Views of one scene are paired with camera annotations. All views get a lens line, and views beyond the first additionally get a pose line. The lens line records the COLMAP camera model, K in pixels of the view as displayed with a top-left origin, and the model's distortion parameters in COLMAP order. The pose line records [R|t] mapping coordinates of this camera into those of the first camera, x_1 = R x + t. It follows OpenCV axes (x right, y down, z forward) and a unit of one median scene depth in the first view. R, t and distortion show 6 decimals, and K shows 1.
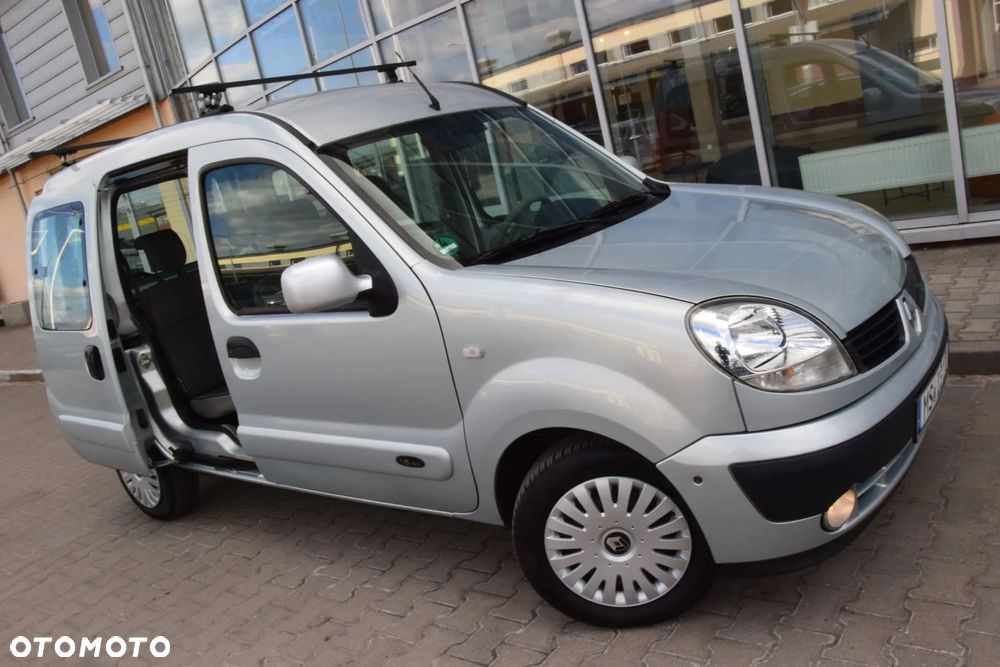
lens RADIAL K [[780.0, 0, 504.2], [0, 780.0, 329.7], [0, 0, 1]] dist [-0.128164, 0.092633]
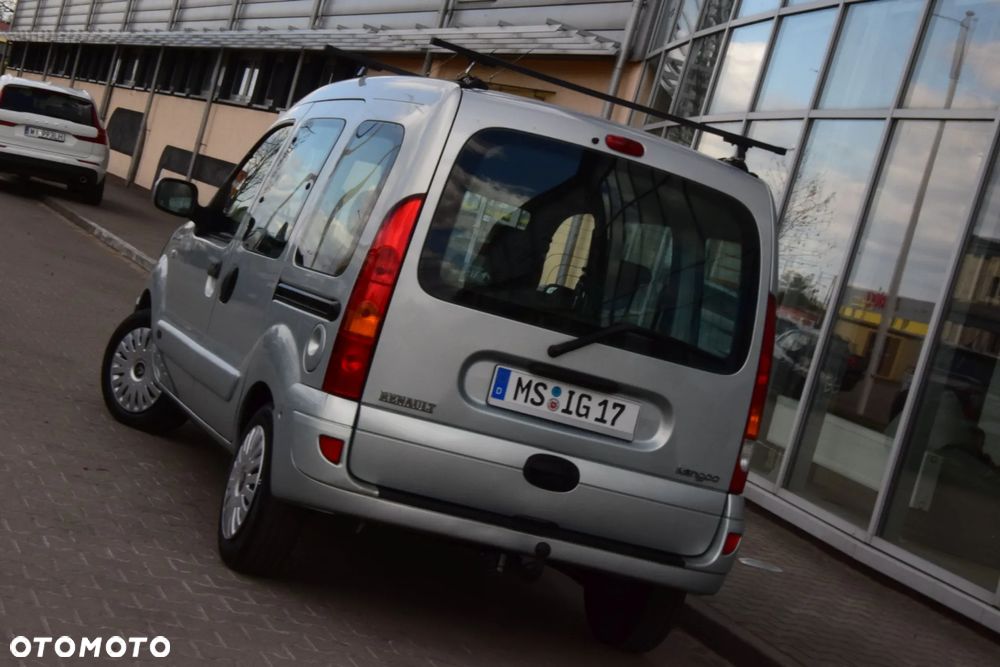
lens RADIAL K [[1712.3, 0, 500.0], [0, 1712.3, 333.5], [0, 0, 1]] dist [0.255312, 0.118766]
pose [[0.735030, 0.472431, -0.486355, 0.786979], [-0.555902, 0.830579, -0.033338, -0.026428], [0.388206, 0.294870, 0.873125, -0.648002]]
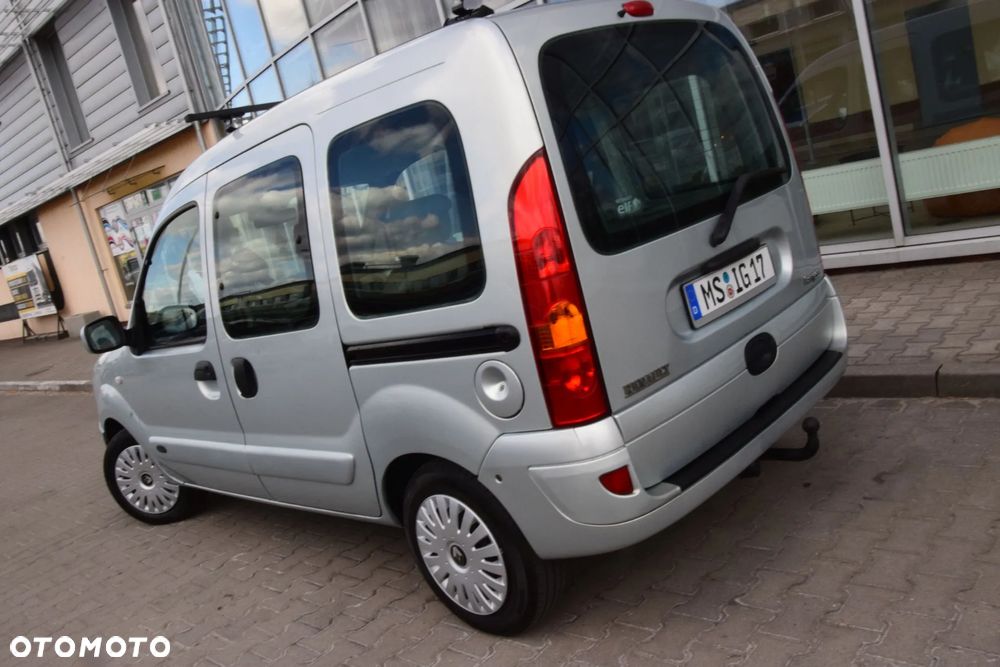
lens RADIAL K [[810.5, 0, 494.6], [0, 810.5, 325.1], [0, 0, 1]] dist [-0.133177, 0.134911]
pose [[0.994505, 0.000184, -0.104694, 0.177767], [-0.002107, 0.999831, -0.018255, -0.014590], [0.104673, 0.018376, 0.994337, -0.119036]]
